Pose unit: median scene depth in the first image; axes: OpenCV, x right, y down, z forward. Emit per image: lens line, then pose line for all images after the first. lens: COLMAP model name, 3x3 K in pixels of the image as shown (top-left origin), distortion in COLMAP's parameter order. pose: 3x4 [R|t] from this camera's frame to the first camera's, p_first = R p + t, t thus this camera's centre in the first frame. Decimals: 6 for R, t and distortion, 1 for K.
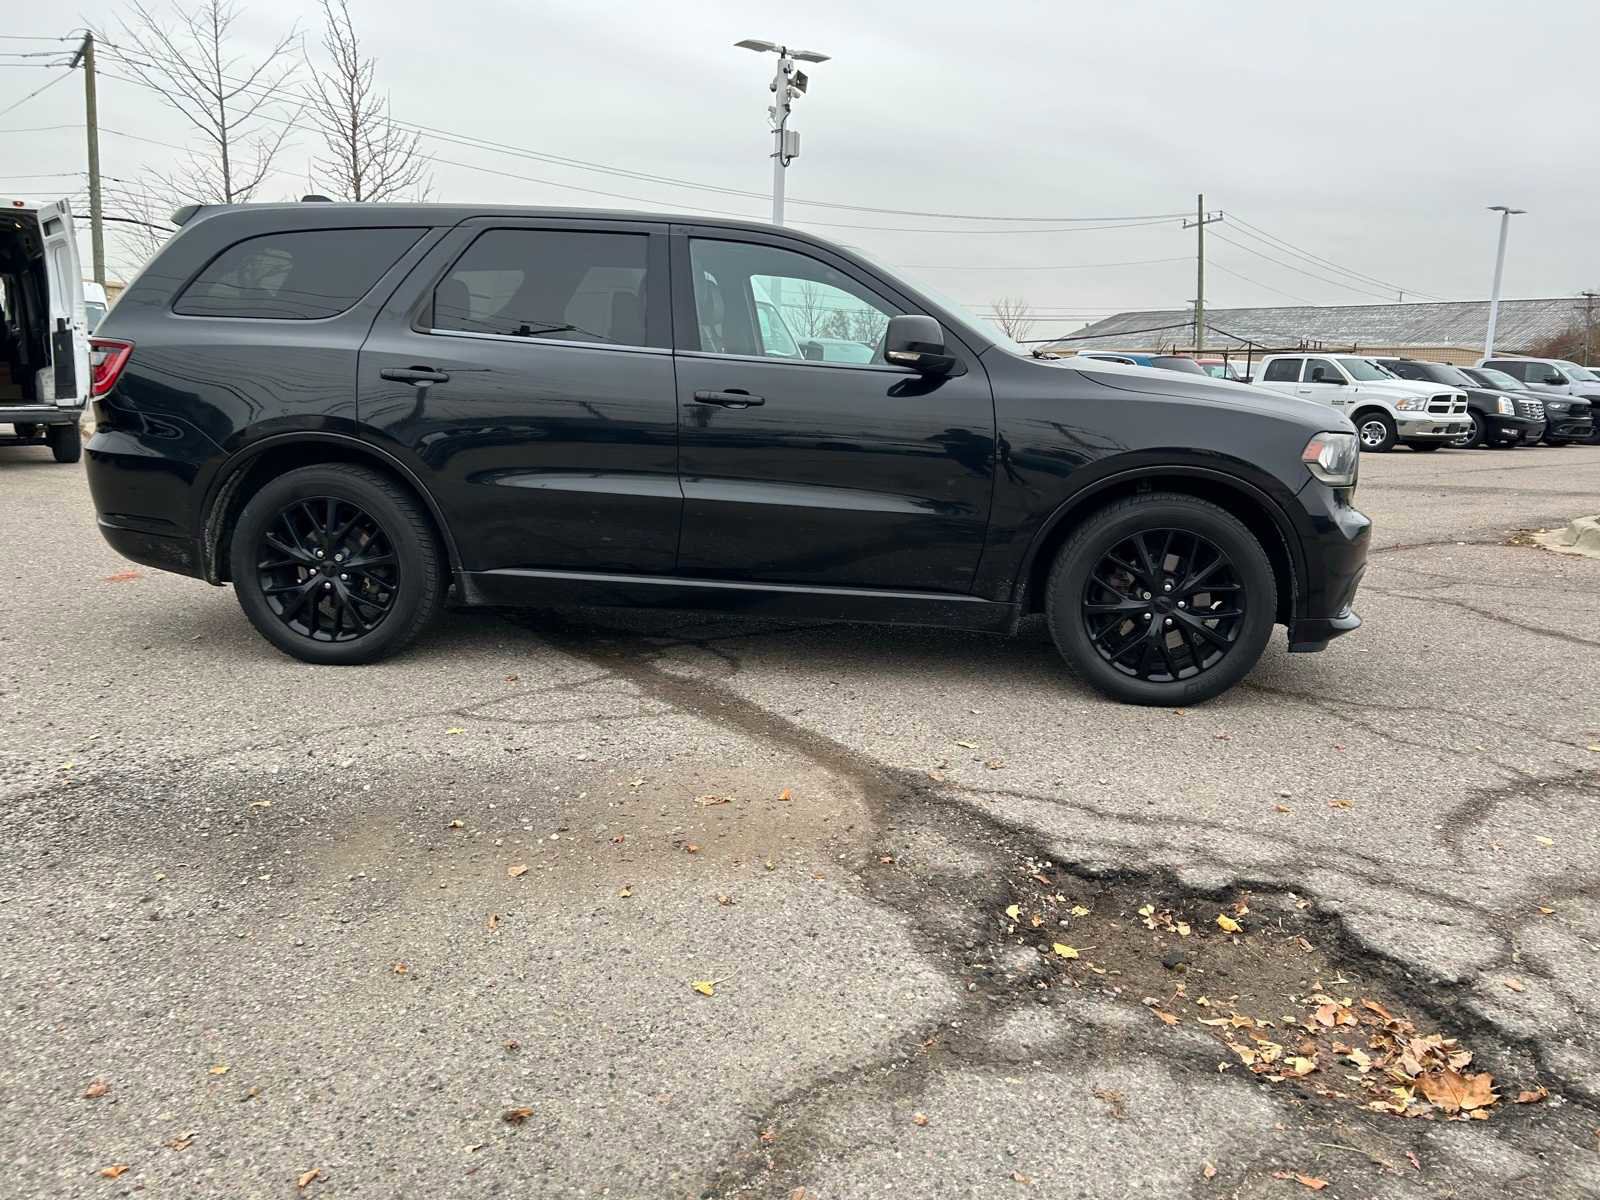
lens RADIAL K [[1207.4, 0, 810.9], [0, 1207.4, 590.3], [0, 0, 1]] dist [0.049190, -0.047837]
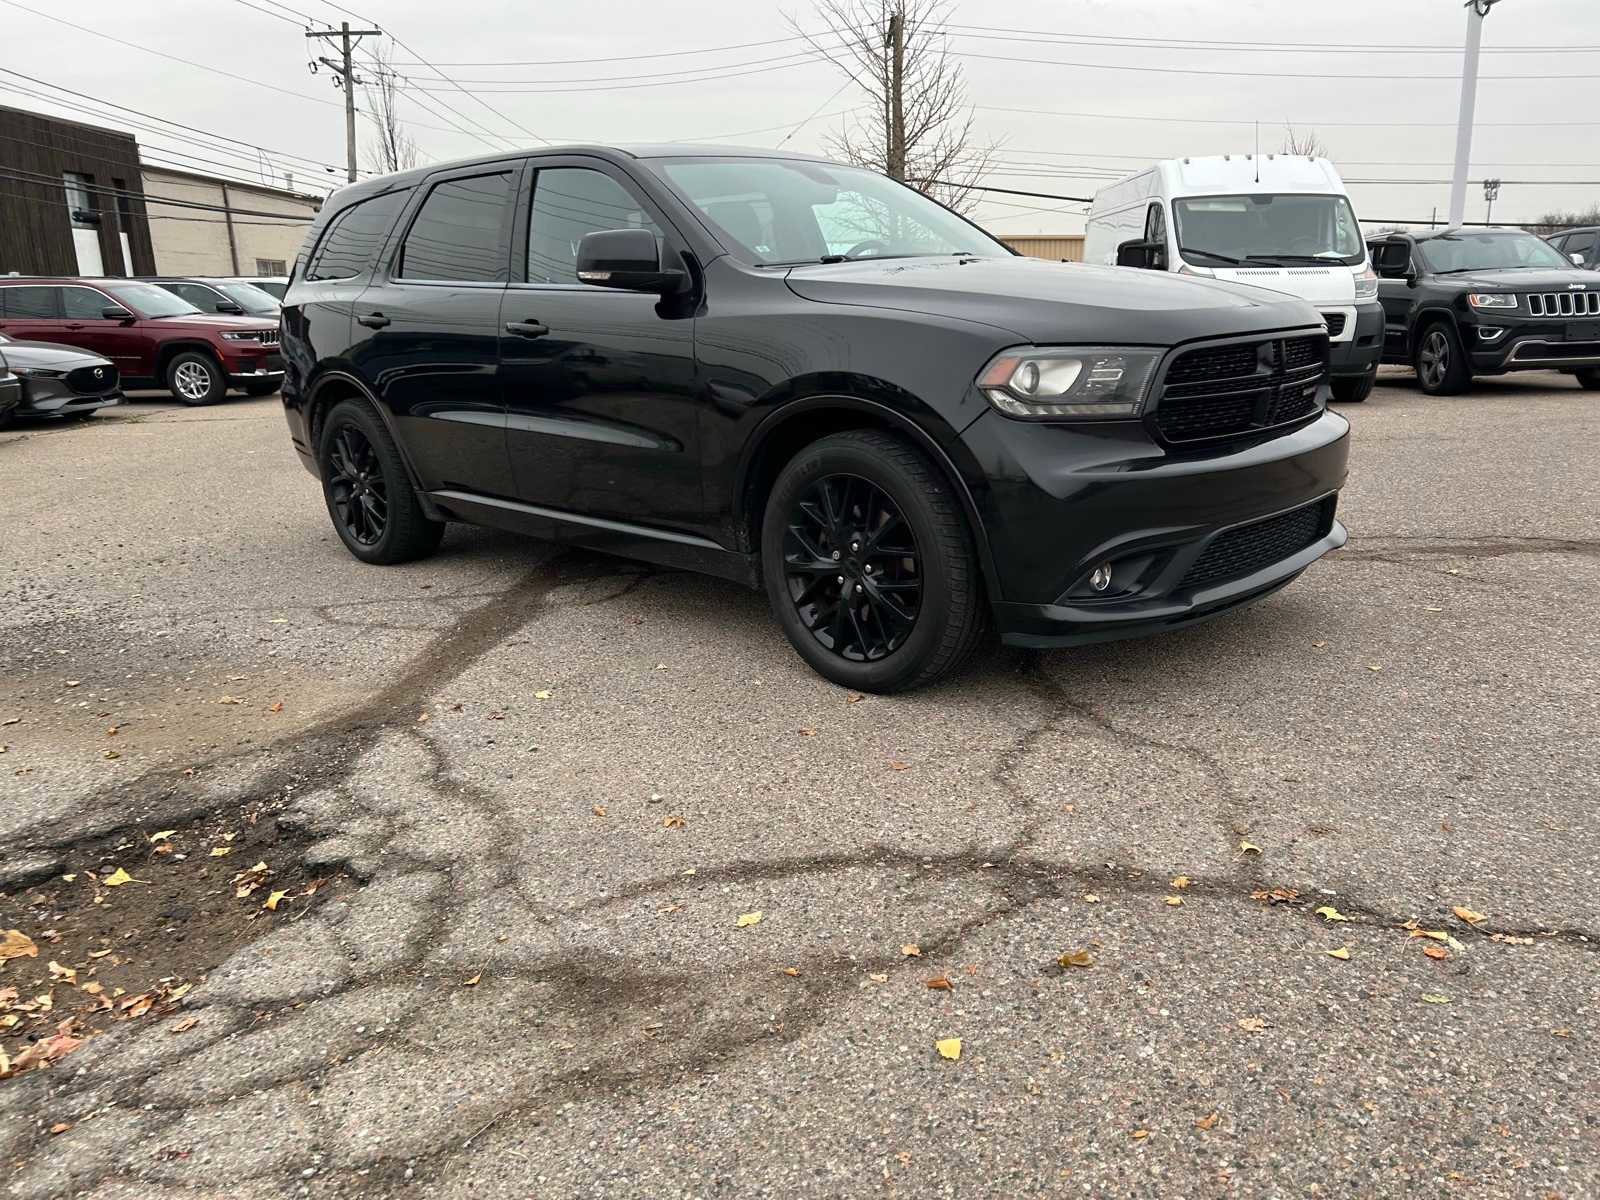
lens RADIAL K [[1204.4, 0, 811.3], [0, 1204.4, 610.1], [0, 0, 1]] dist [0.050182, -0.046178]
pose [[0.779475, 0.104138, -0.617717, 0.752951], [-0.059378, 0.993928, 0.092635, -0.031923], [0.623613, -0.035528, 0.780925, 0.341289]]
